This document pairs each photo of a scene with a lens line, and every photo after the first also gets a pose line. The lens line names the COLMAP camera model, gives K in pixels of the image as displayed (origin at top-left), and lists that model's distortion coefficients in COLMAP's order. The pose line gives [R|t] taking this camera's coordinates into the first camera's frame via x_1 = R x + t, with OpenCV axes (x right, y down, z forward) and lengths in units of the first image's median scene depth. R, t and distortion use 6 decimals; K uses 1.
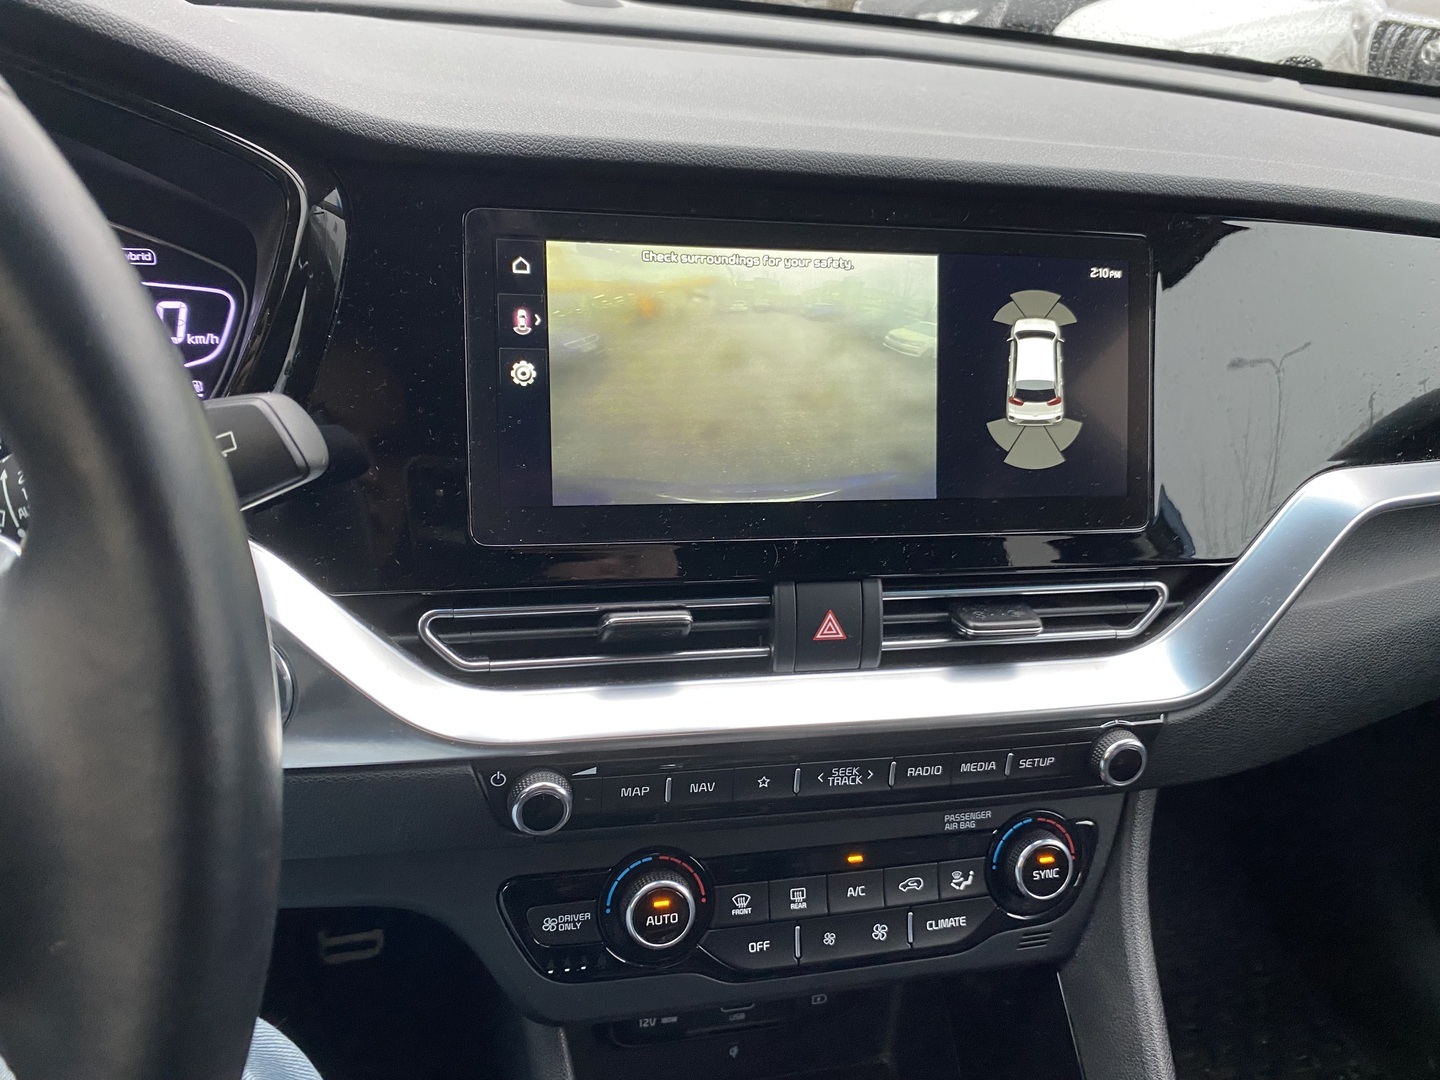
lens RADIAL K [[1075.1, 0, 720.0], [0, 1075.1, 540.0], [0, 0, 1]] dist [0.025231, -0.004335]
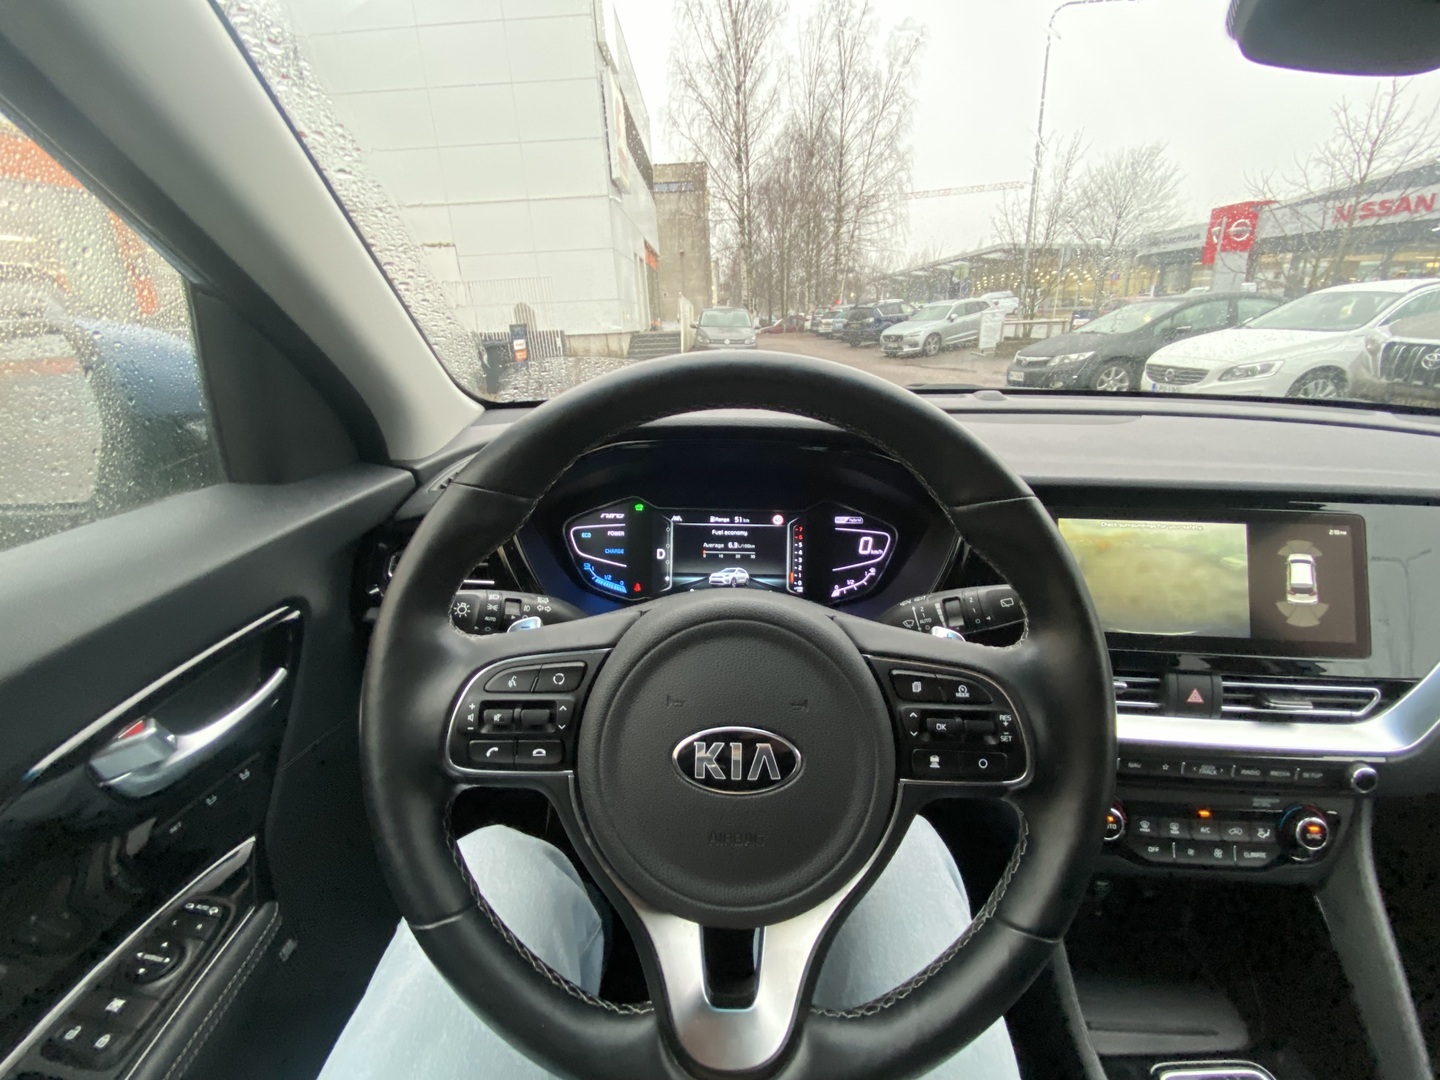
lens RADIAL K [[589.6, 0, 721.8], [0, 589.6, 548.7], [0, 0, 1]] dist [-0.001171, -0.011782]
pose [[0.946634, 0.026728, -0.321199, -0.399947], [-0.074623, 0.987653, -0.137744, 0.022130], [0.313552, 0.154362, 0.936941, -0.397856]]
